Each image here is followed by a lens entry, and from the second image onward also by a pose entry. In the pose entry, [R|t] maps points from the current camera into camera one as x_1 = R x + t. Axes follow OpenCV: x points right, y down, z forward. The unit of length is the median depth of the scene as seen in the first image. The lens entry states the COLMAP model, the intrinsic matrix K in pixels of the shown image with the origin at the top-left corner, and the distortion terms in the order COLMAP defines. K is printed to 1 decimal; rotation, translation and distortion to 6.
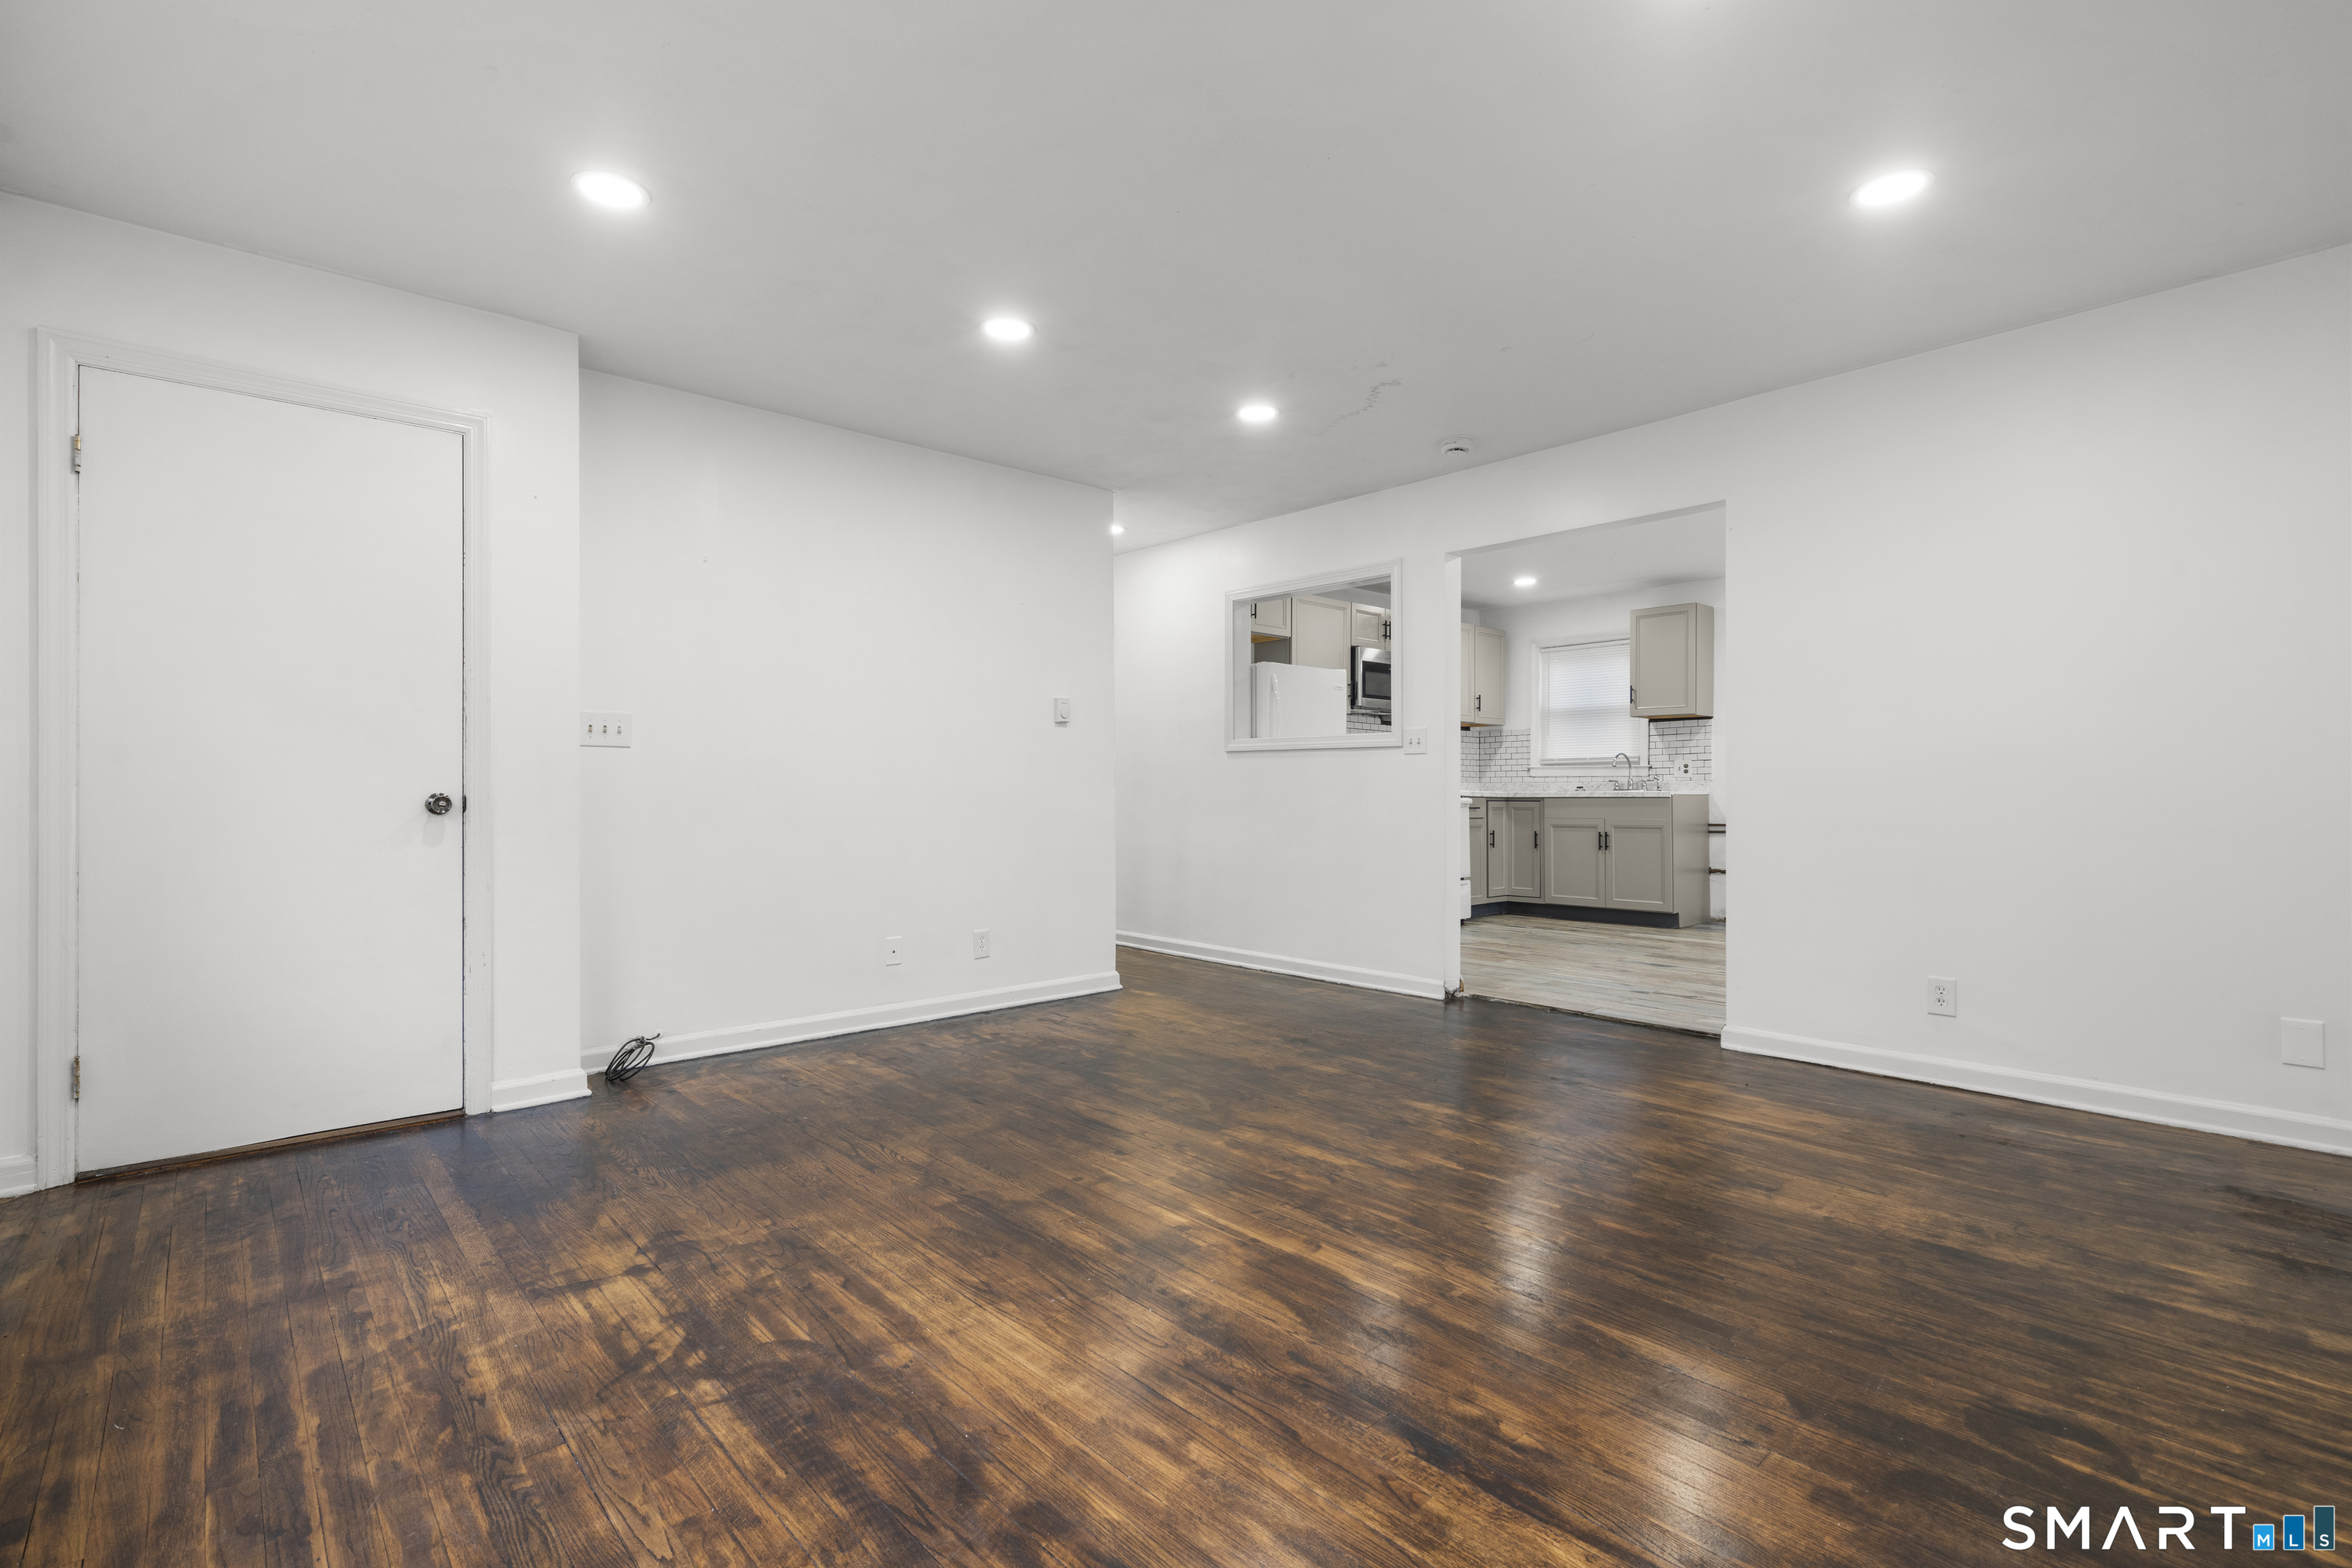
lens RADIAL K [[1075.8, 0, 1161.1], [0, 1075.8, 785.5], [0, 0, 1]] dist [0.001091, 0.000391]
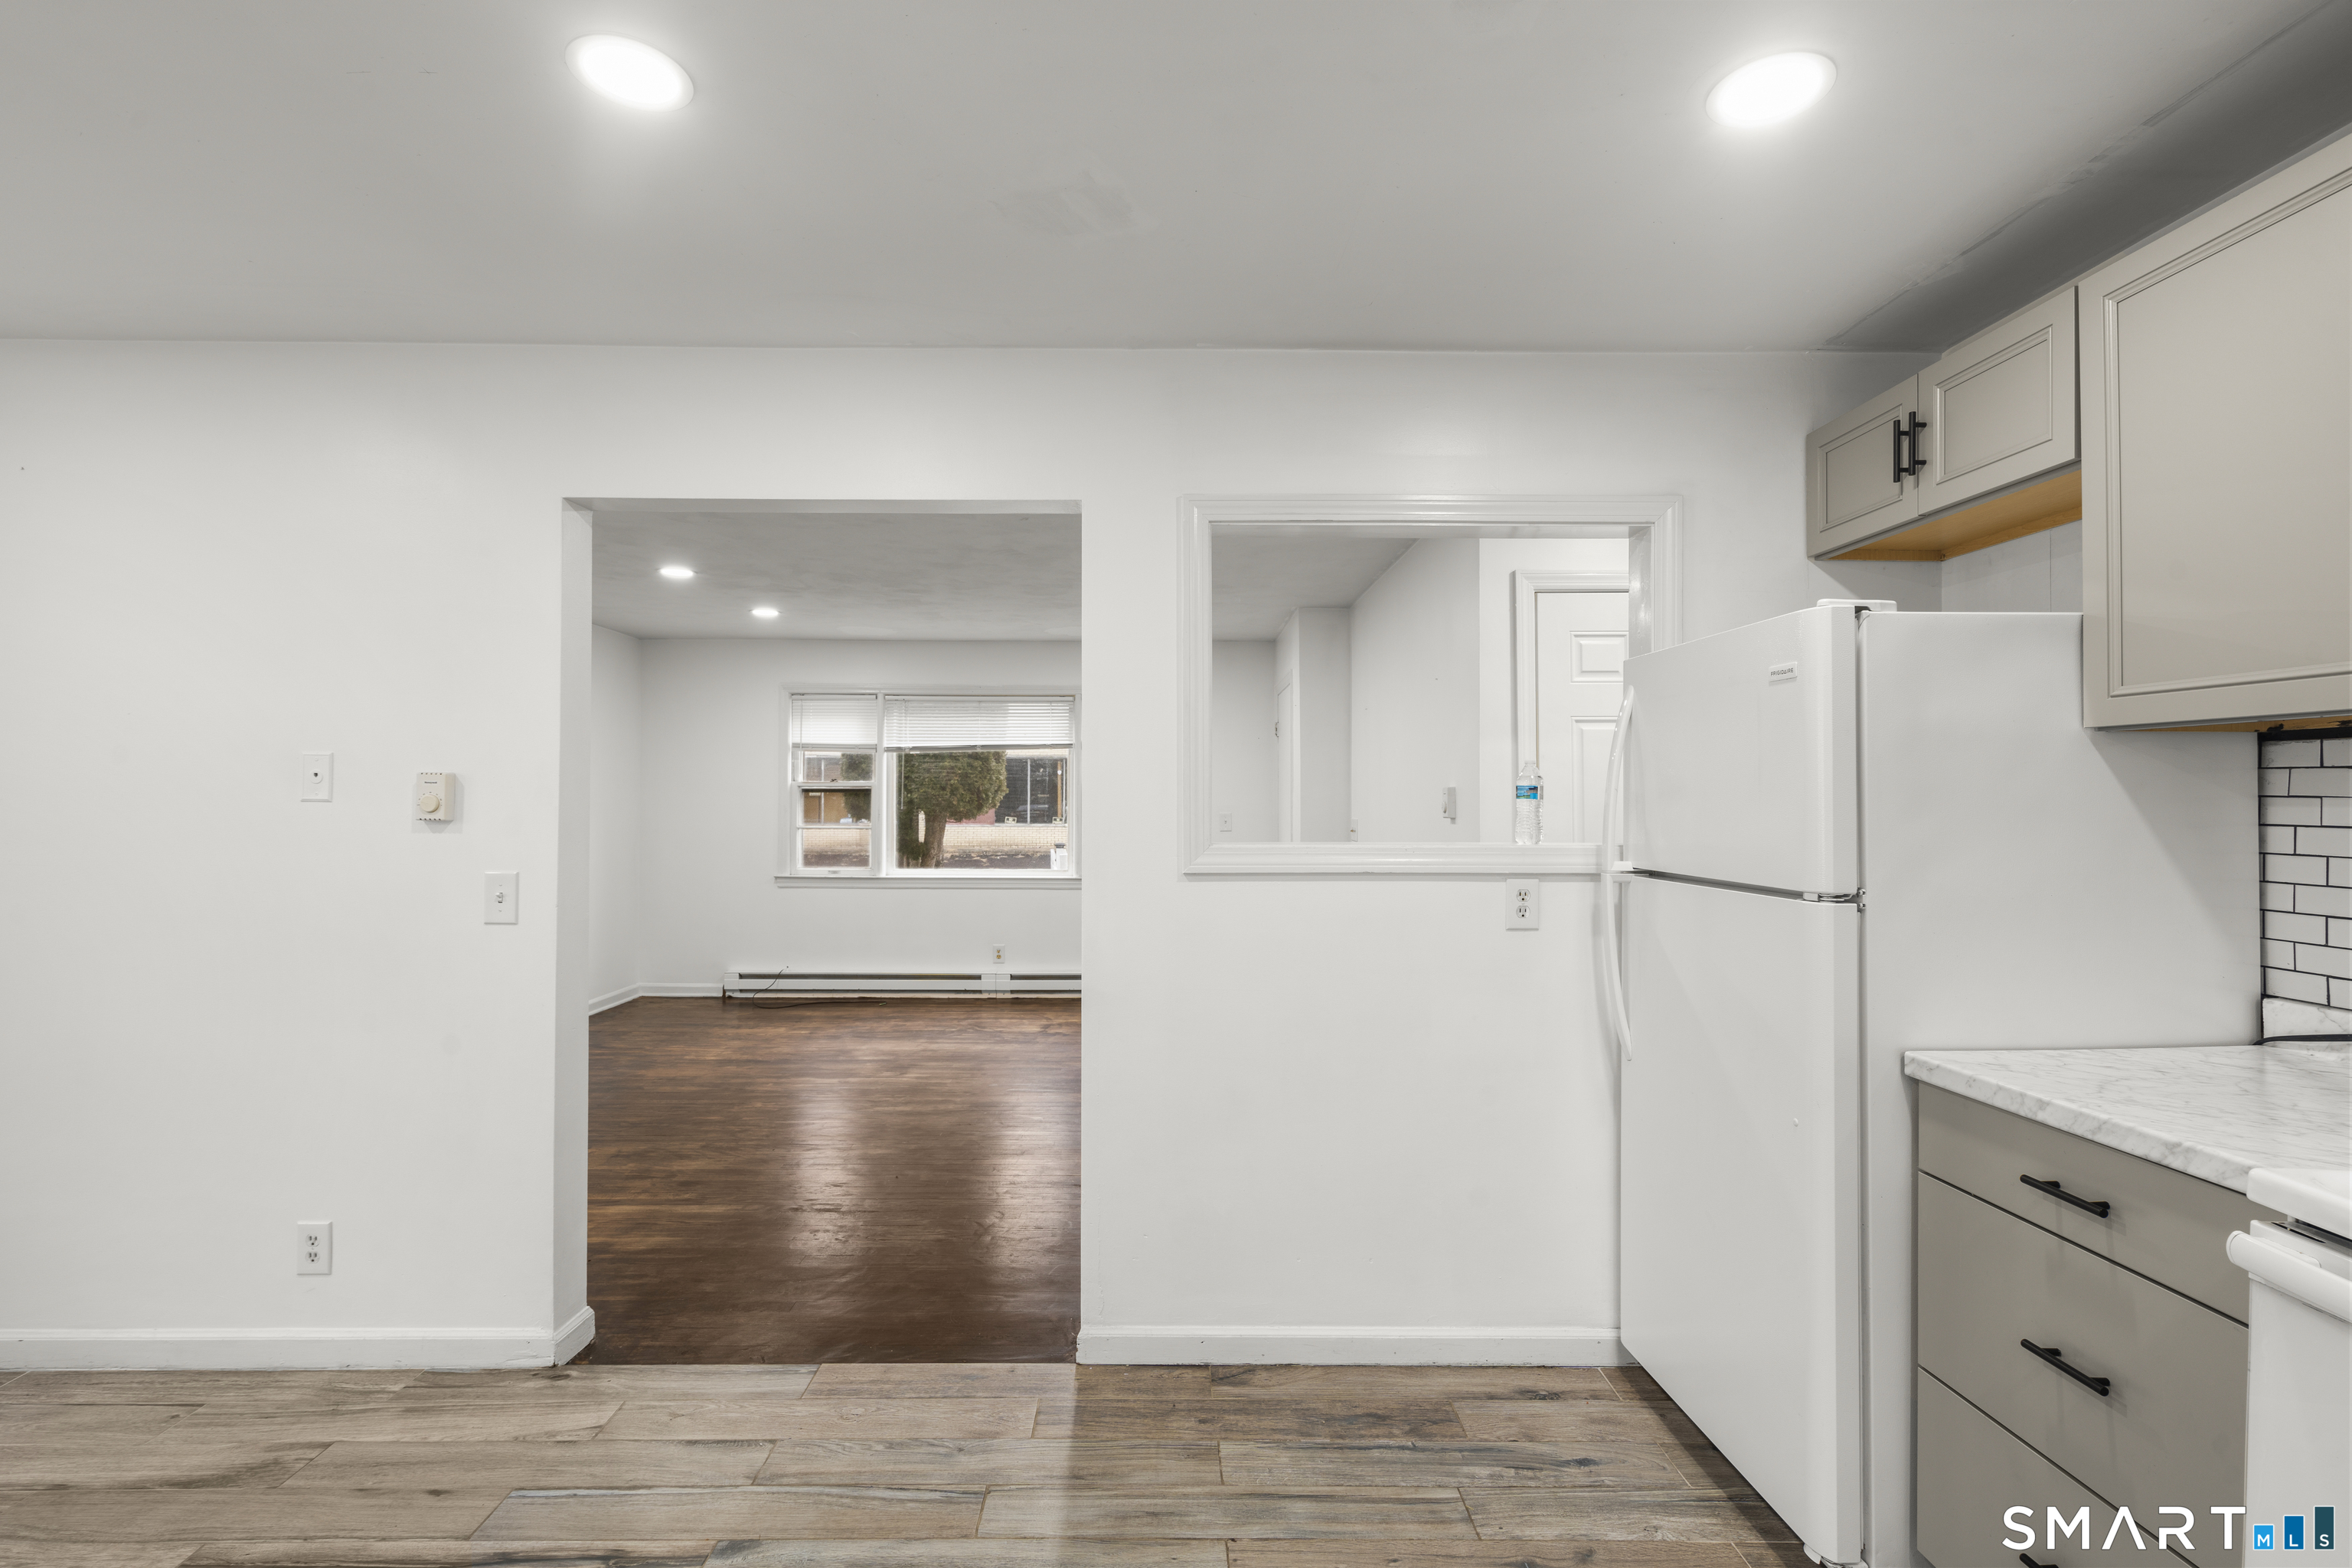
lens RADIAL K [[1075.8, 0, 1161.1], [0, 1075.8, 785.5], [0, 0, 1]] dist [0.001091, 0.000391]
pose [[-0.661620, -0.010882, -0.749760, 0.887094], [-0.002287, 0.999919, -0.012495, -0.101736], [0.749836, -0.006553, -0.661592, 1.909732]]
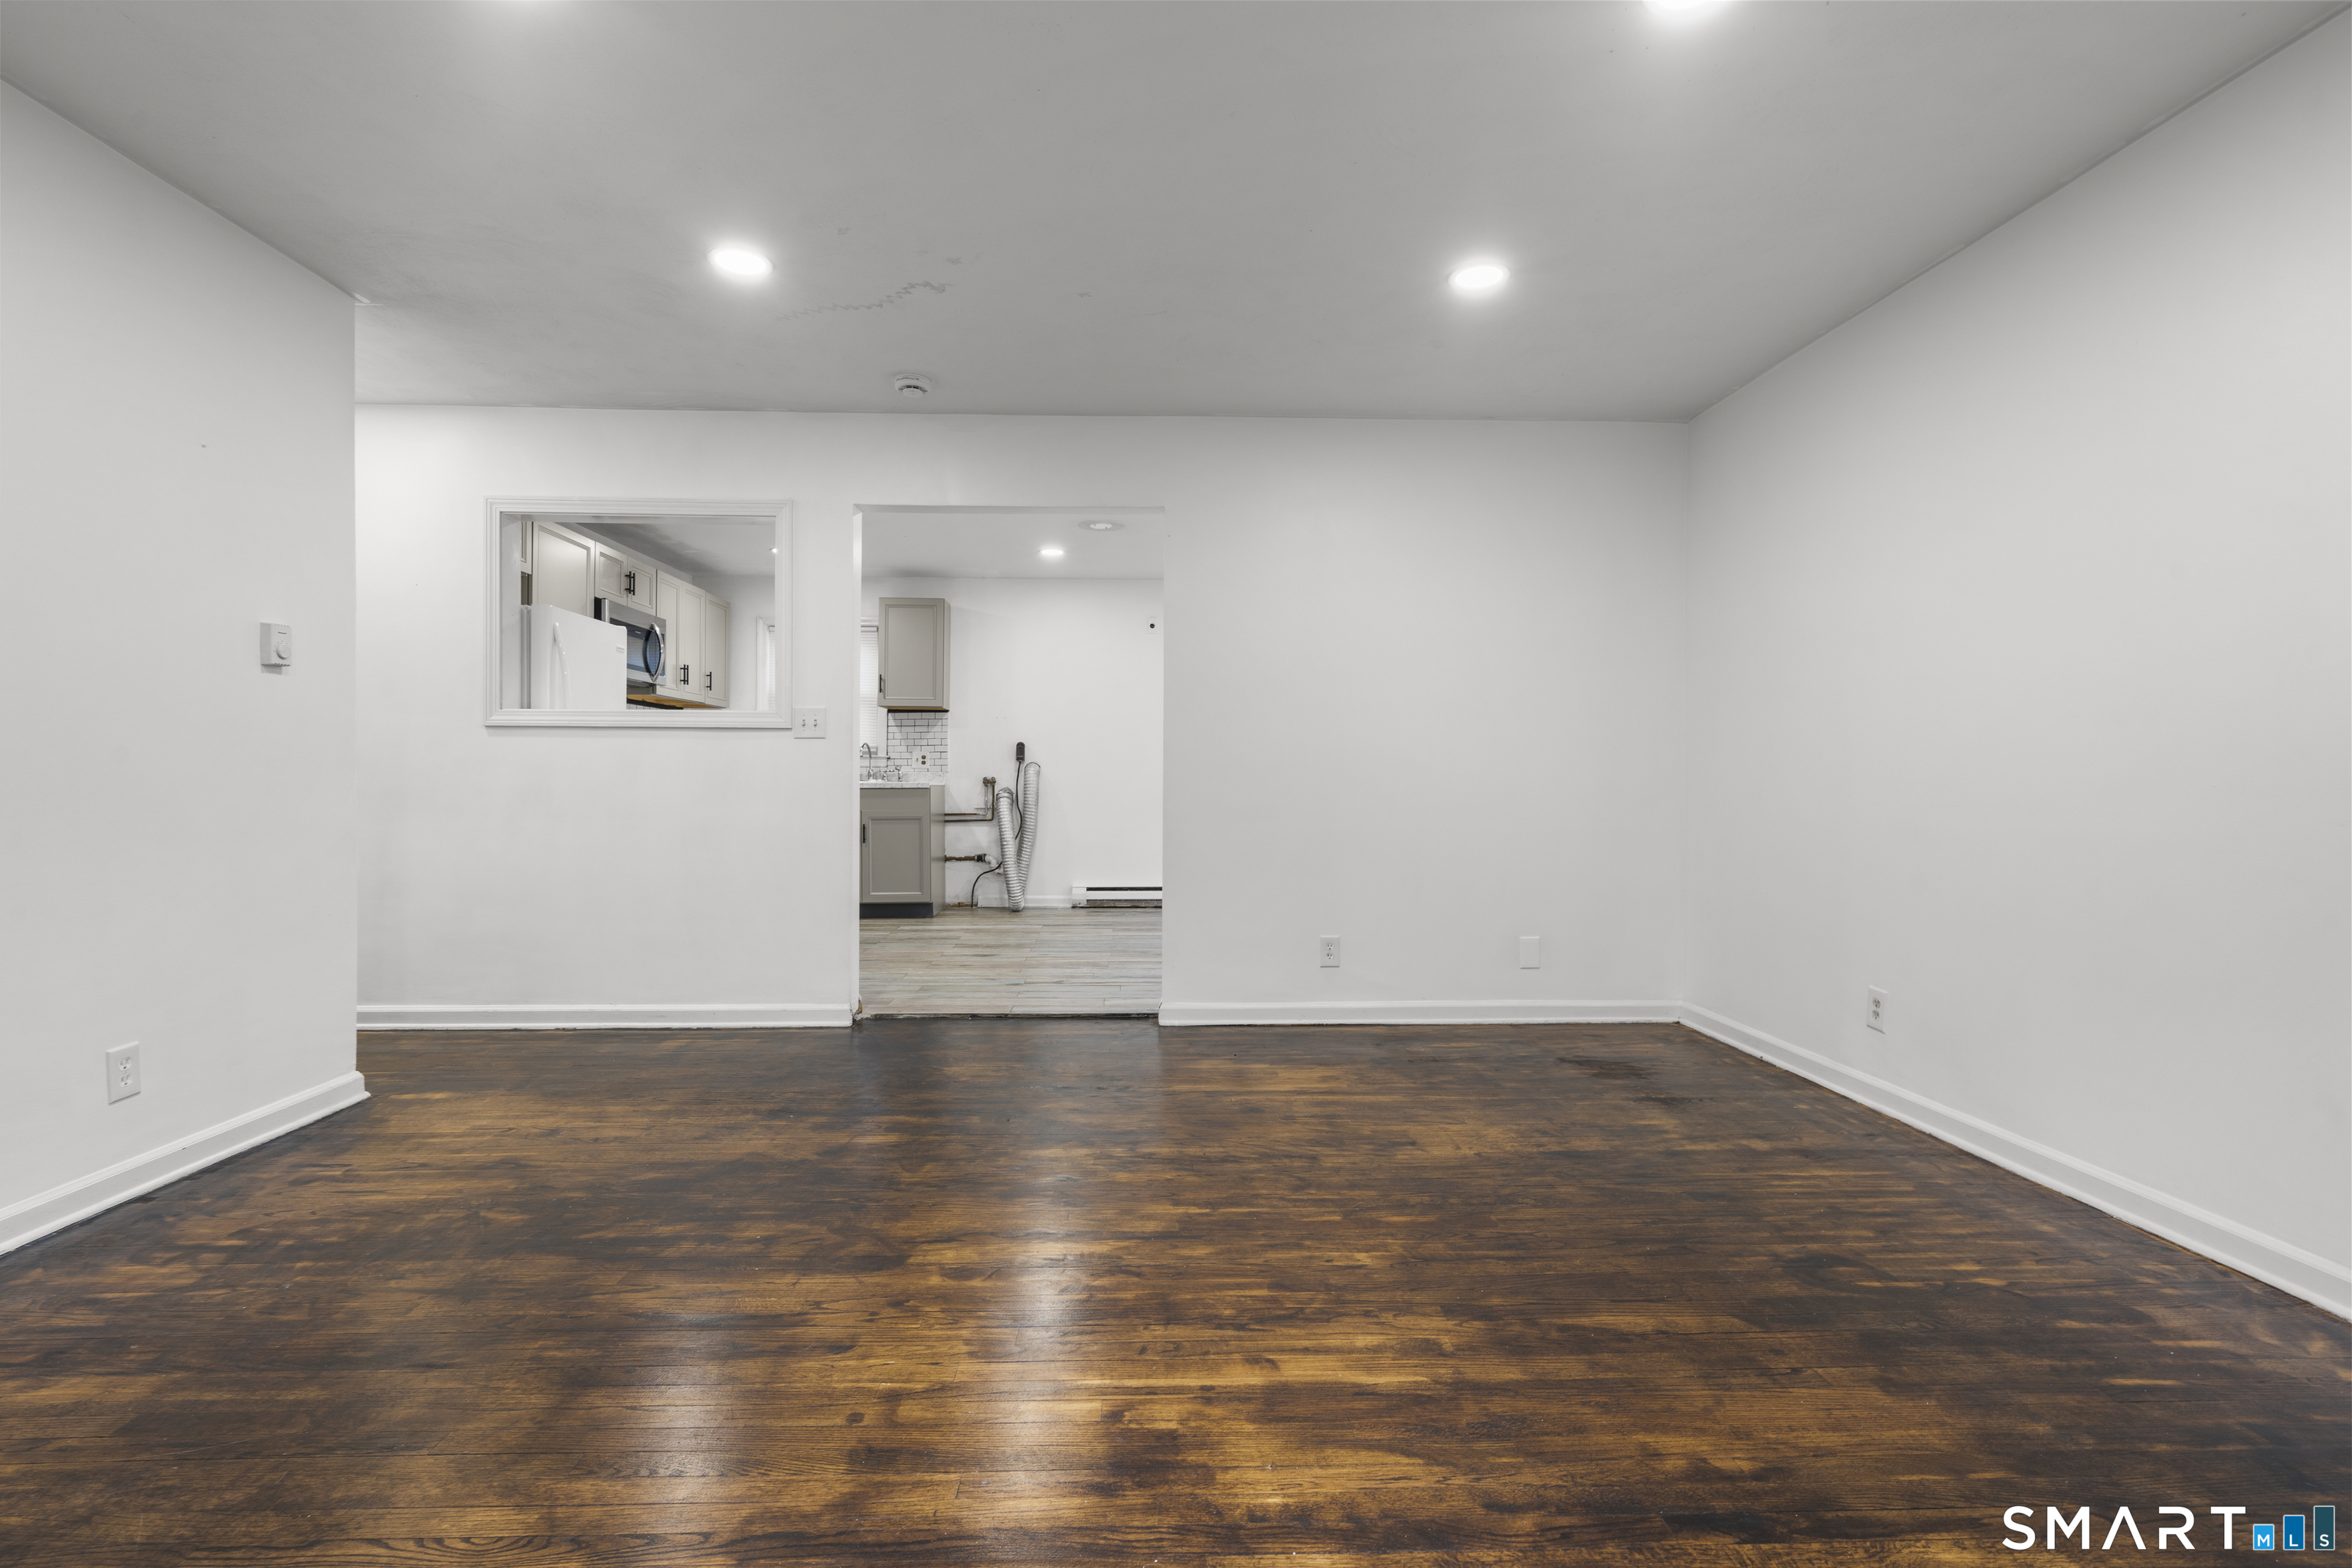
lens RADIAL K [[1082.4, 0, 1164.7], [0, 1082.4, 781.0], [0, 0, 1]] dist [-0.004427, 0.003184]
pose [[0.640442, -0.000069, 0.768007, -0.327989], [-0.003583, 0.999989, 0.003078, 0.000805], [-0.767999, -0.004723, 0.640434, 0.355046]]
